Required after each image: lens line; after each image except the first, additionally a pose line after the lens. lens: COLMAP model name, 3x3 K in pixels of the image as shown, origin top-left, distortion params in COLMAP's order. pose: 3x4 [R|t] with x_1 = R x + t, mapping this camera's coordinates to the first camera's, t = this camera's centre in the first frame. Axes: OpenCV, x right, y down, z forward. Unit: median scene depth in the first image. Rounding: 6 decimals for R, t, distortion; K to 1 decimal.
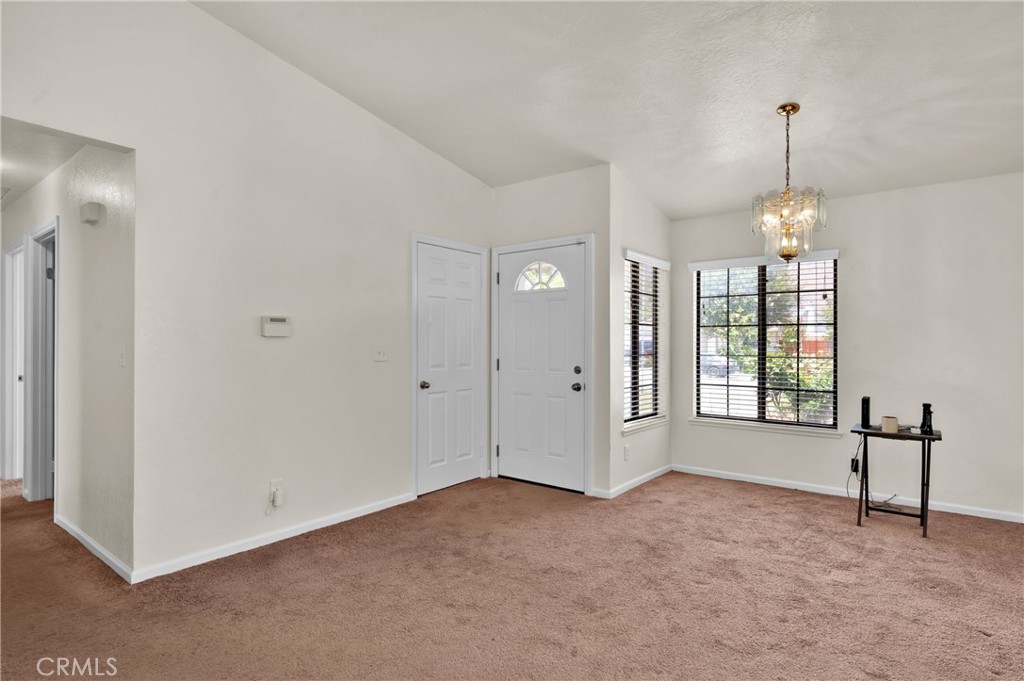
lens RADIAL K [[533.6, 0, 513.5], [0, 533.6, 340.6], [0, 0, 1]] dist [0.000638, 0.000343]
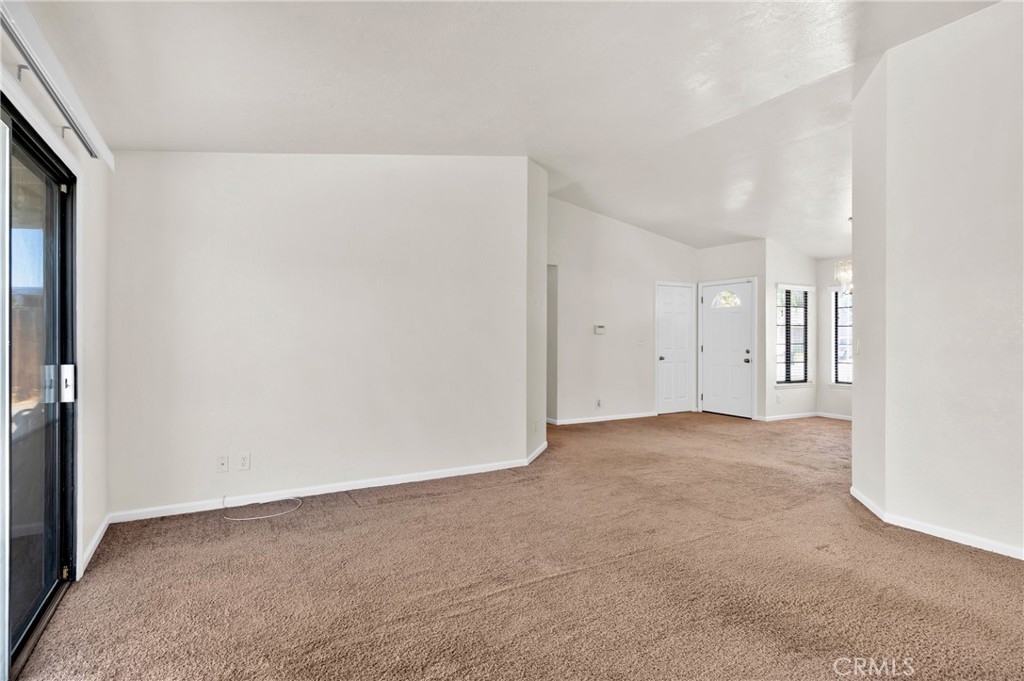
lens RADIAL K [[533.6, 0, 515.6], [0, 533.6, 334.0], [0, 0, 1]] dist [0.000638, 0.000343]
pose [[0.926665, -0.001695, -0.375884, 0.066118], [0.001516, 0.999999, -0.000773, -0.003929], [0.375885, 0.000147, 0.926666, -0.914422]]
